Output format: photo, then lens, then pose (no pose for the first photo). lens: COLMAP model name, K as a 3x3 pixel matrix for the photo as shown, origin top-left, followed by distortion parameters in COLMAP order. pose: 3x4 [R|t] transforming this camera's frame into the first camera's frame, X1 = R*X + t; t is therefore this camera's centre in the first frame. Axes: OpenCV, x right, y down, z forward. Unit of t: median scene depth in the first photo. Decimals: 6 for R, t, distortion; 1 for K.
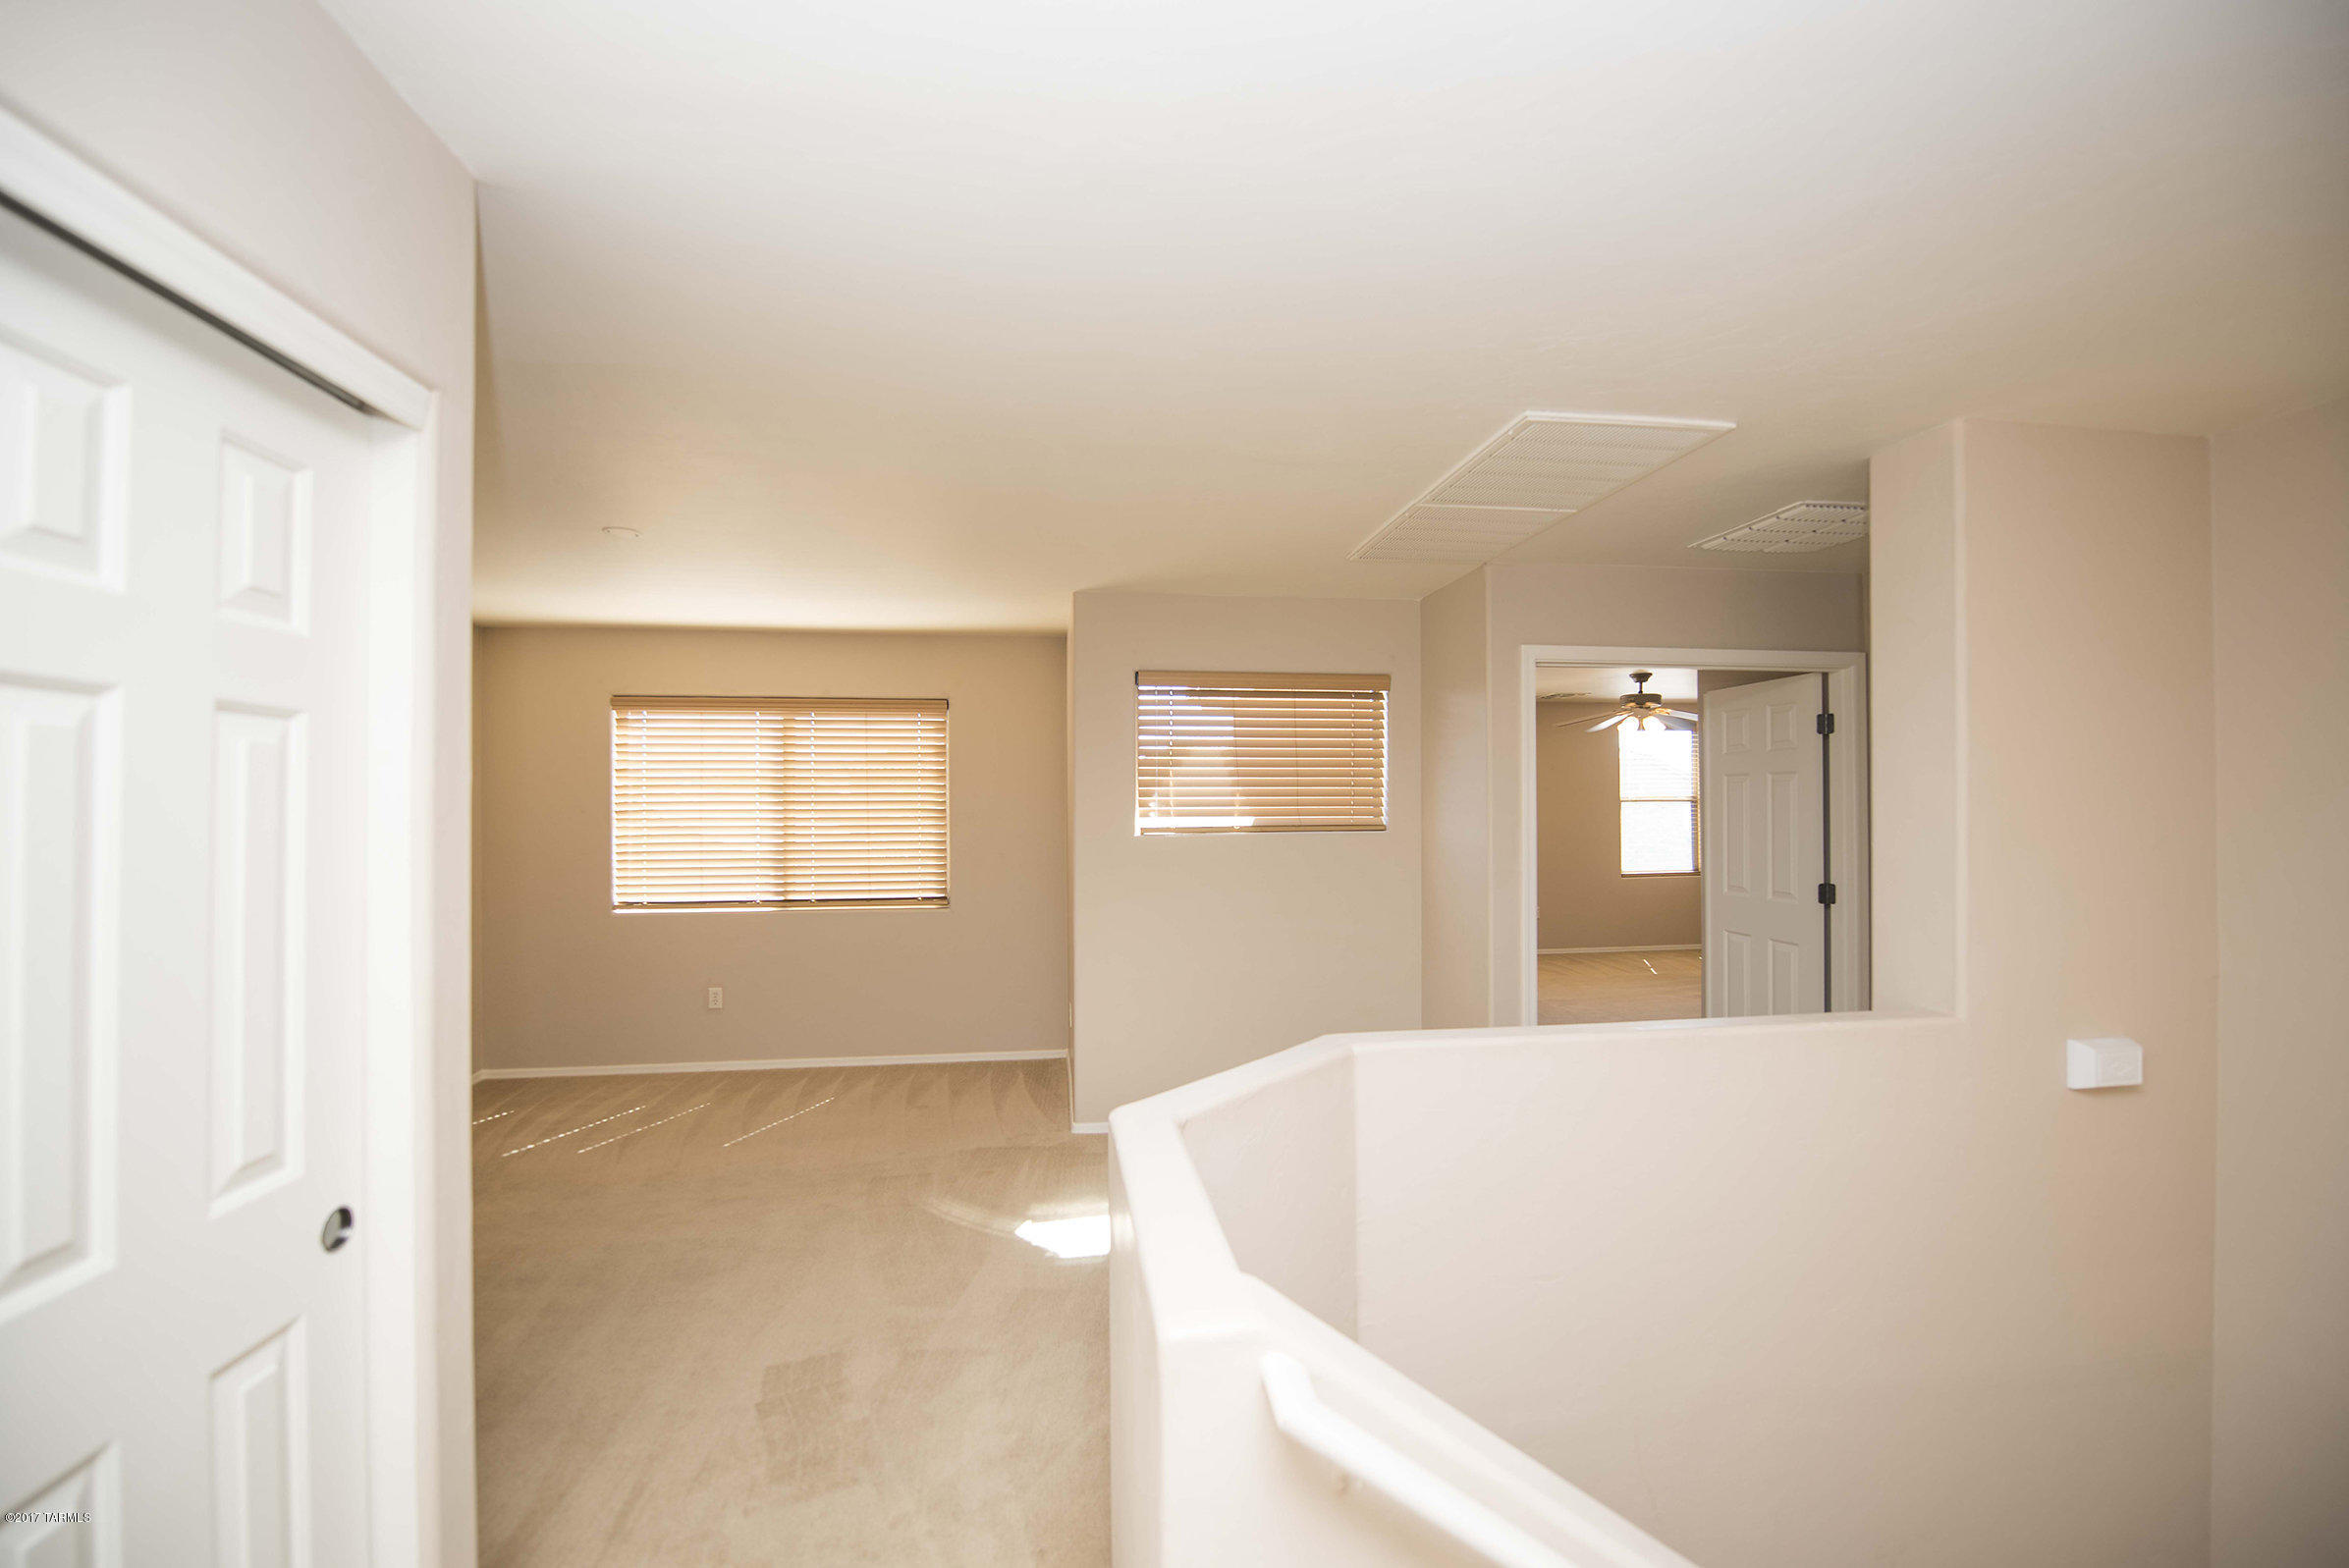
lens RADIAL K [[949.1, 0, 1184.9], [0, 949.1, 774.6], [0, 0, 1]] dist [-0.011180, -0.001833]
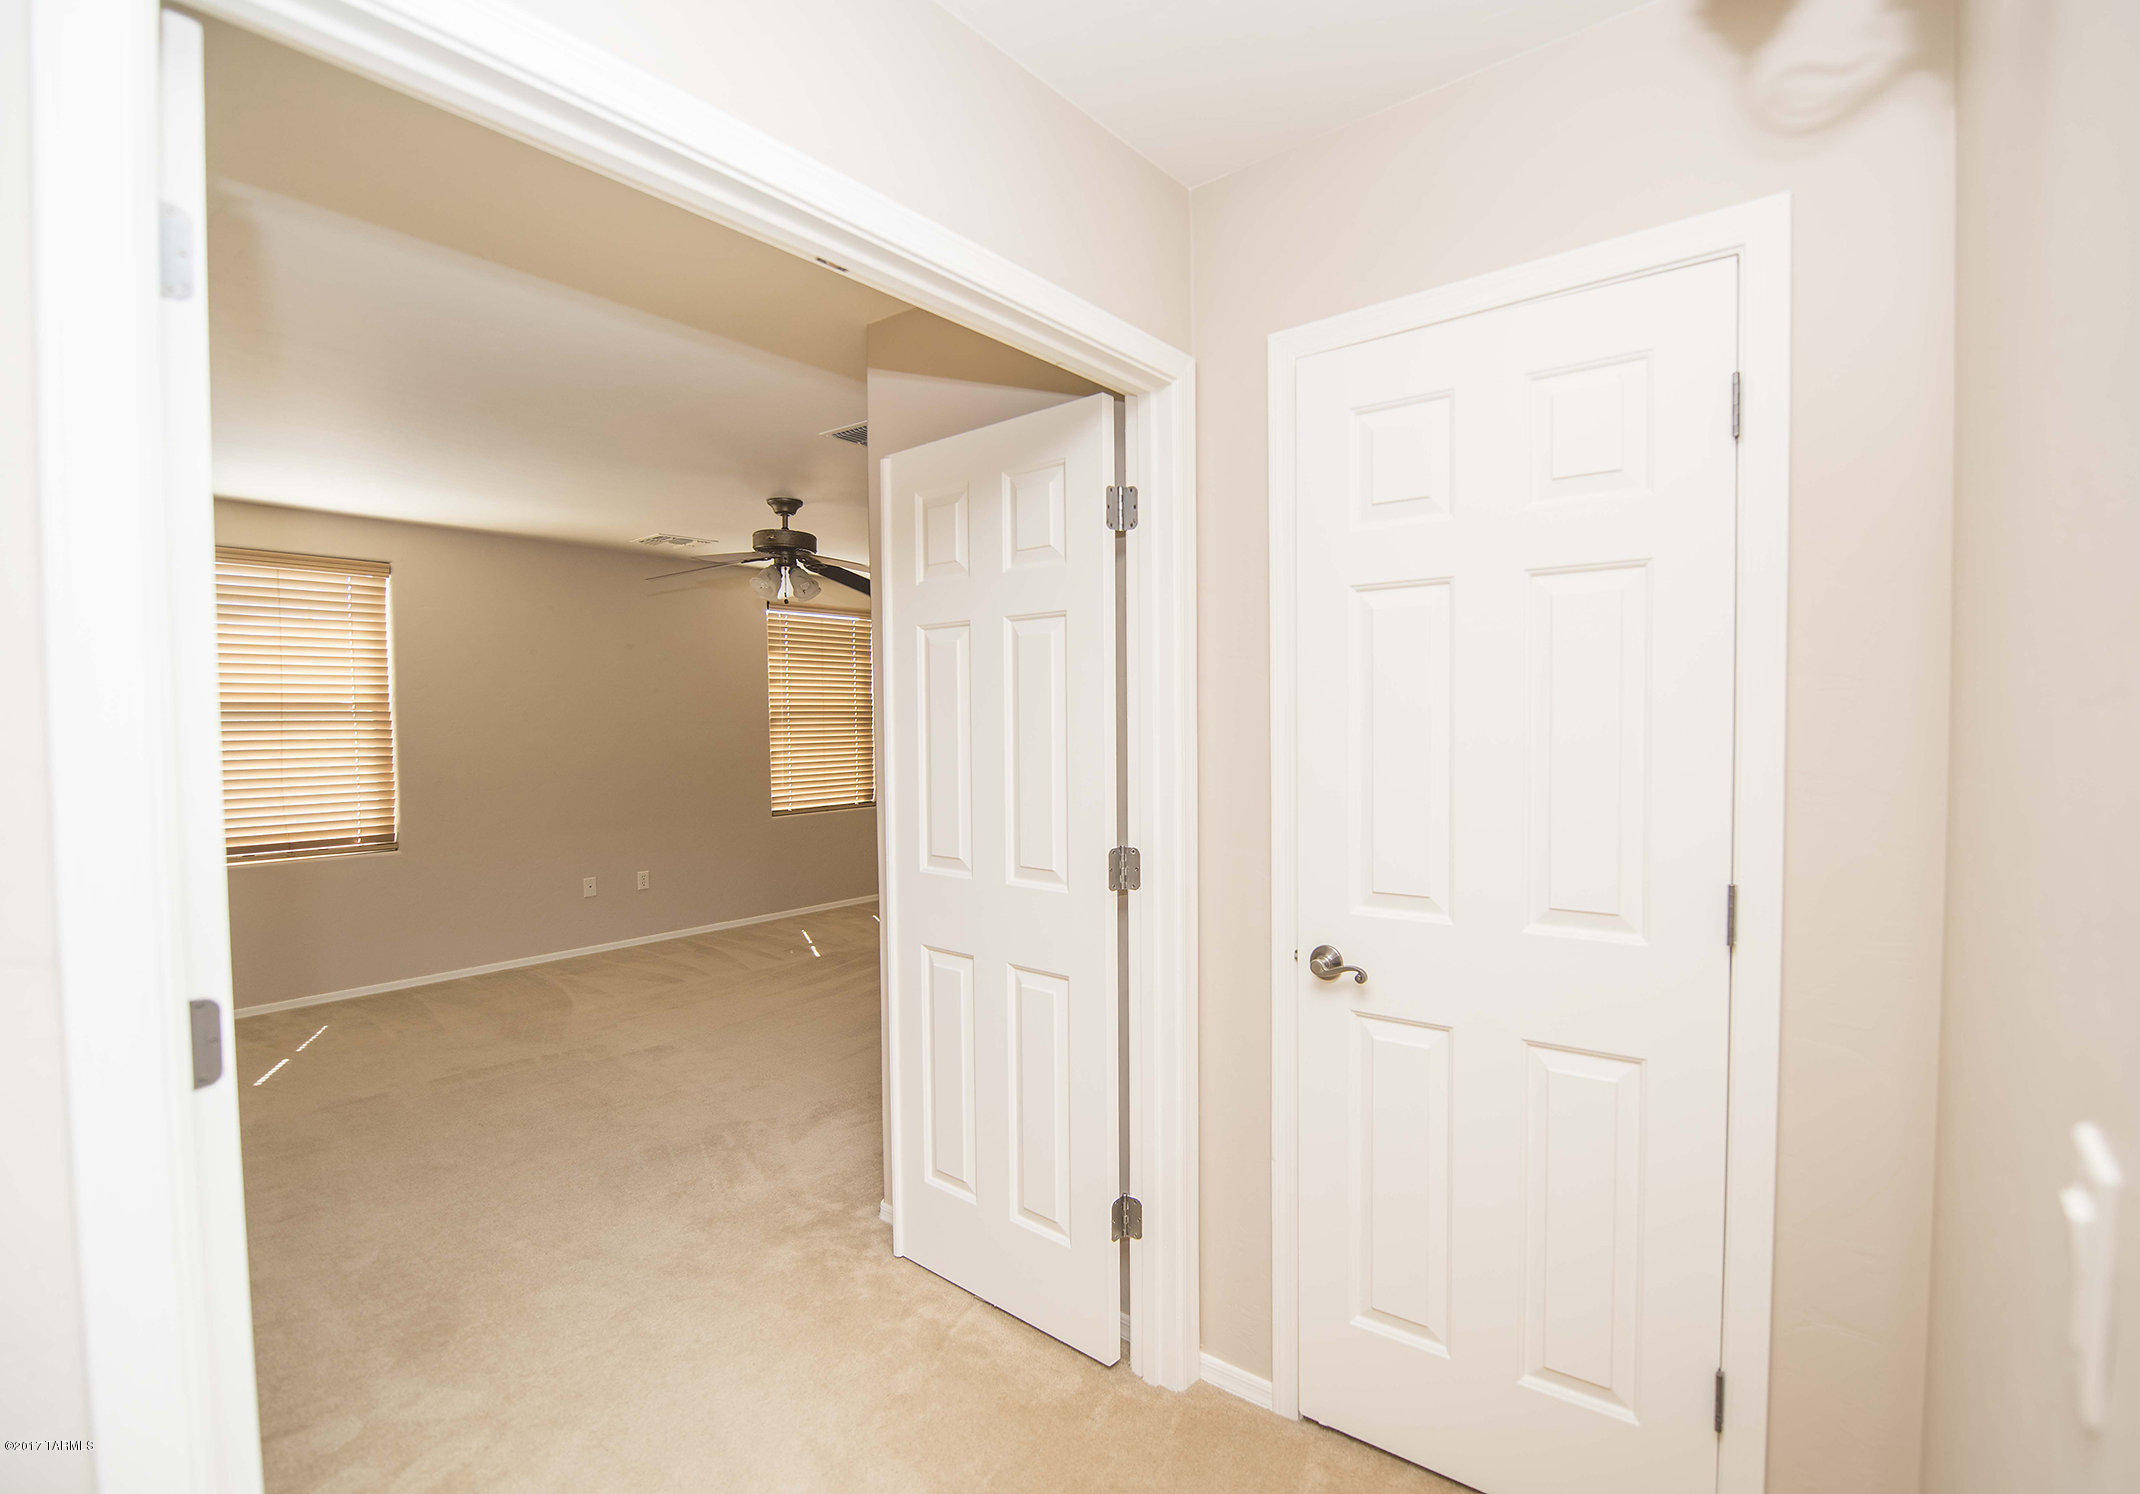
lens RADIAL K [[972.3, 0, 1147.3], [0, 972.3, 752.3], [0, 0, 1]] dist [-0.001277, 0.000079]
pose [[0.714899, -0.028408, 0.698650, 0.347023], [-0.008479, 0.998749, 0.049286, 0.043429], [-0.699176, -0.041158, 0.713764, 0.641020]]
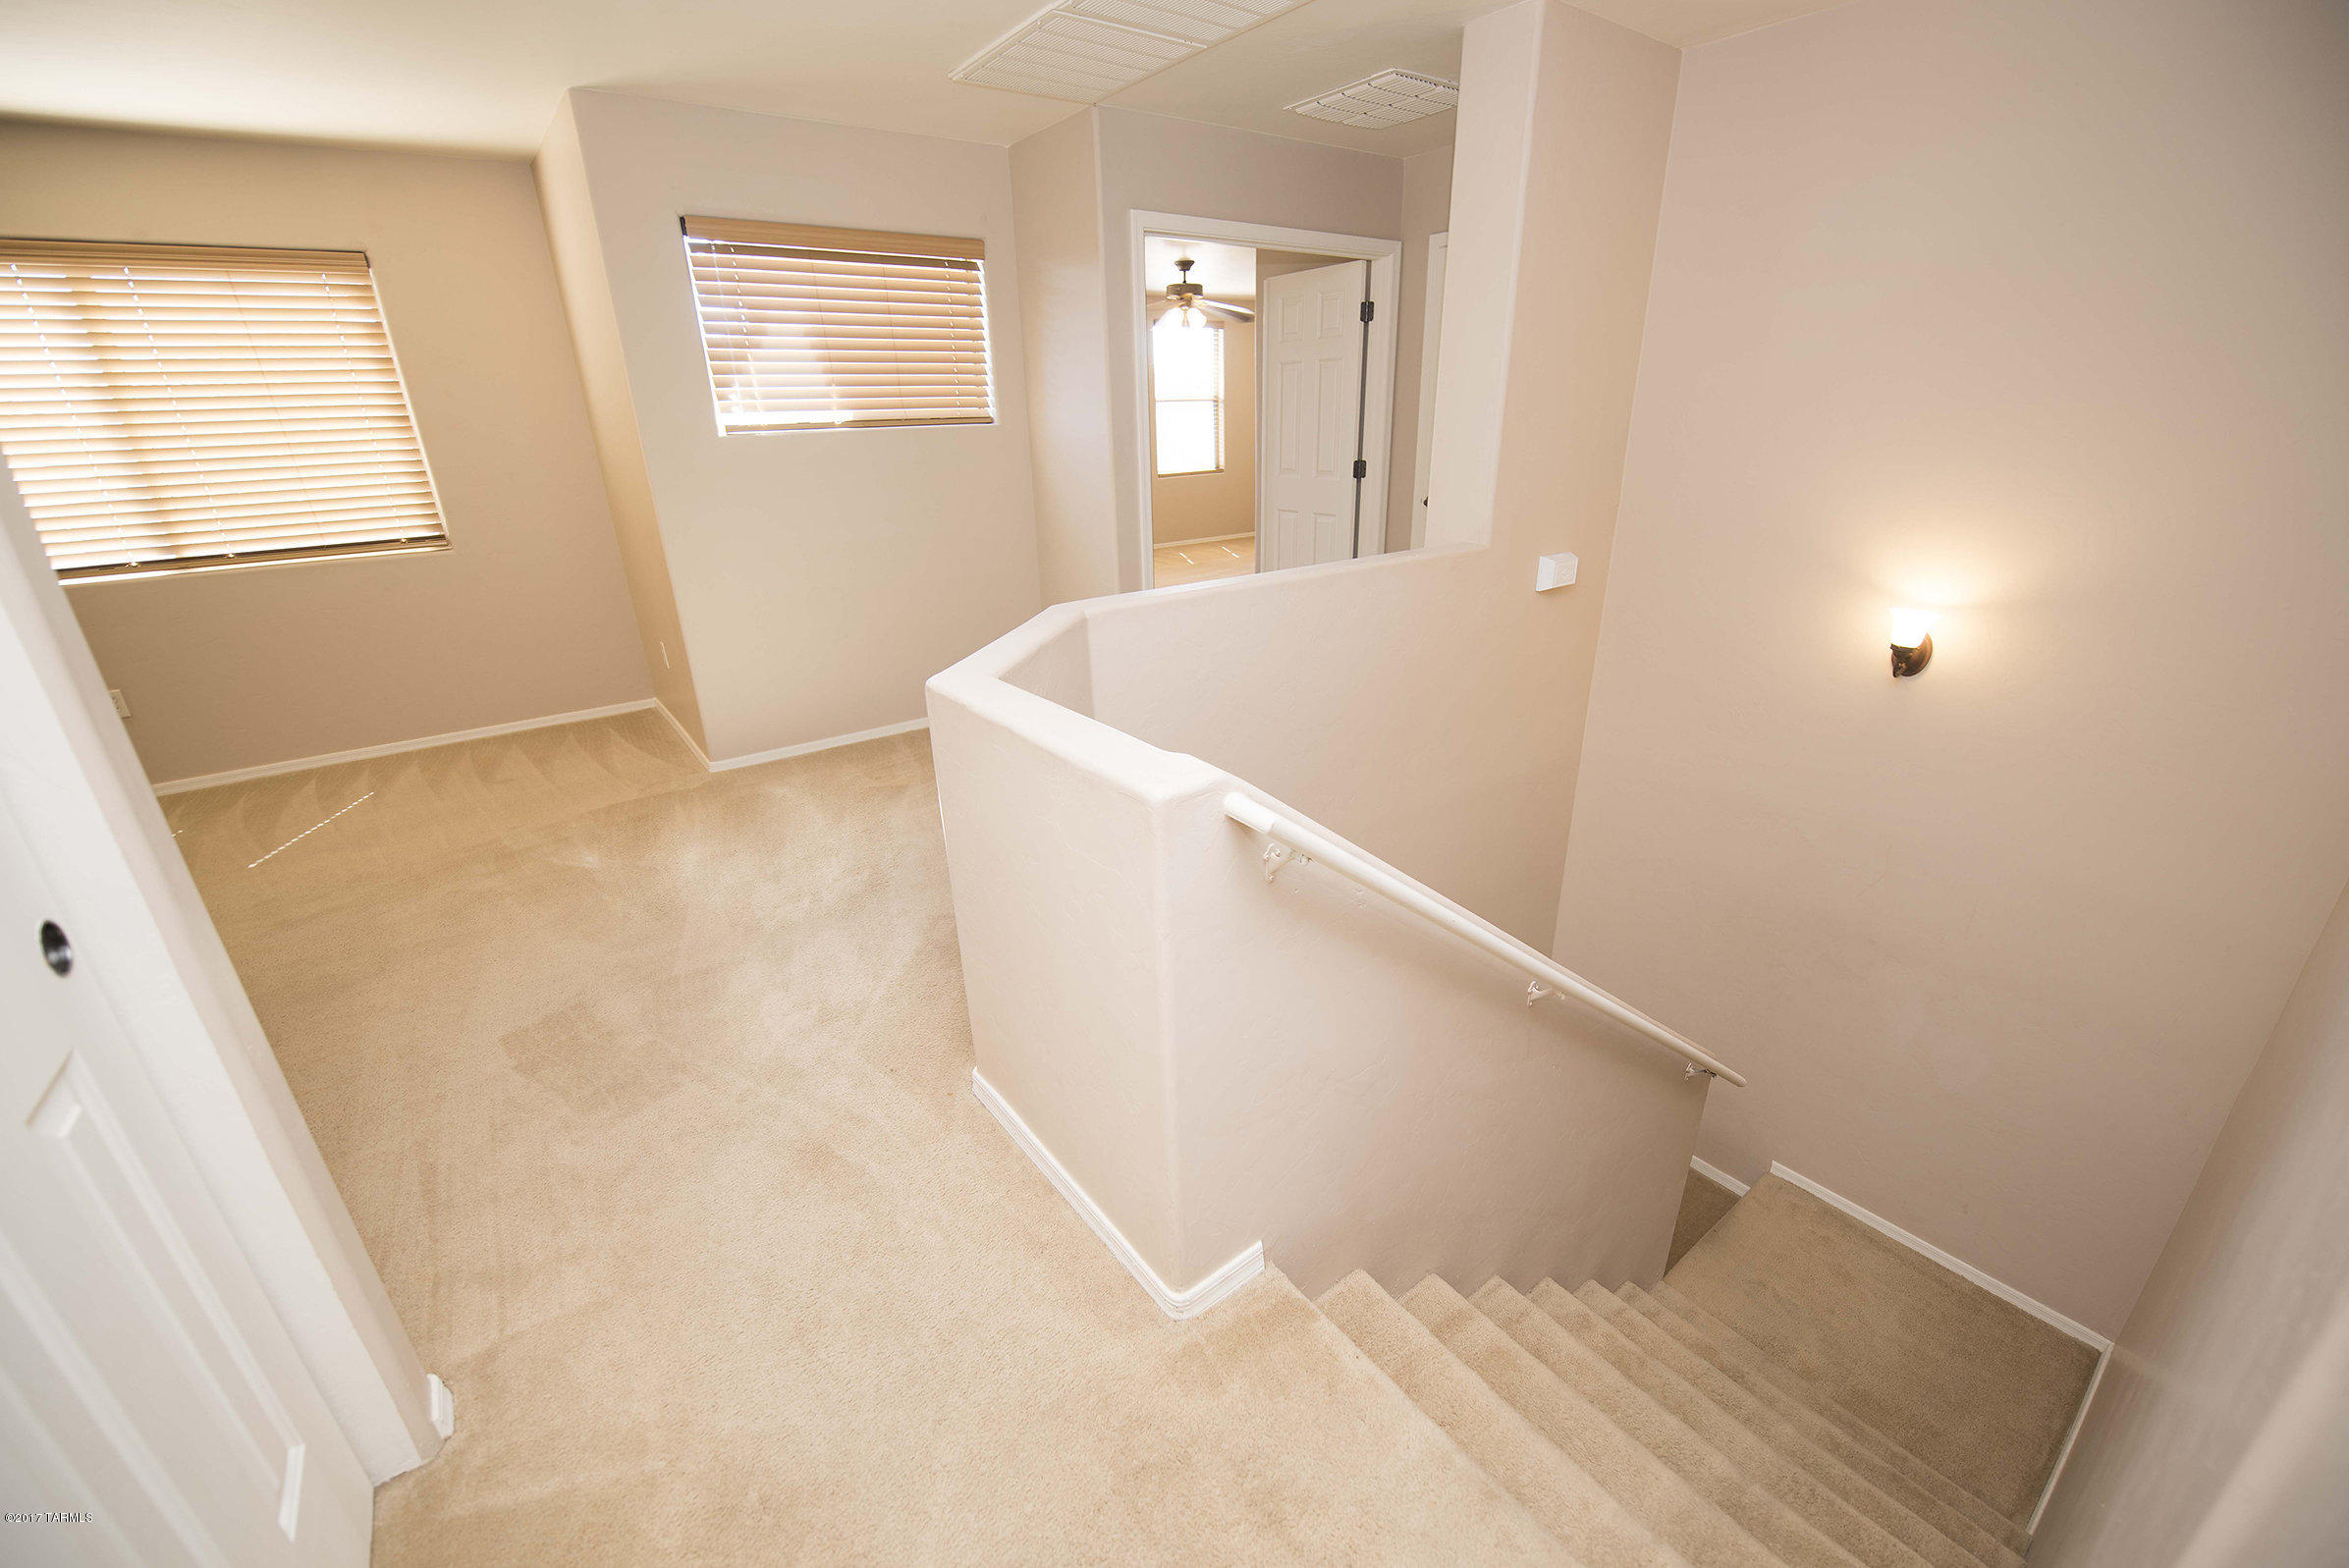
lens RADIAL K [[949.1, 0, 1188.4], [0, 949.1, 778.5], [0, 0, 1]] dist [-0.011180, -0.001833]
pose [[0.874405, -0.193743, 0.444837, -0.116886], [0.008880, 0.923054, 0.384569, 0.024330], [-0.485116, -0.332319, 0.808843, 0.005290]]
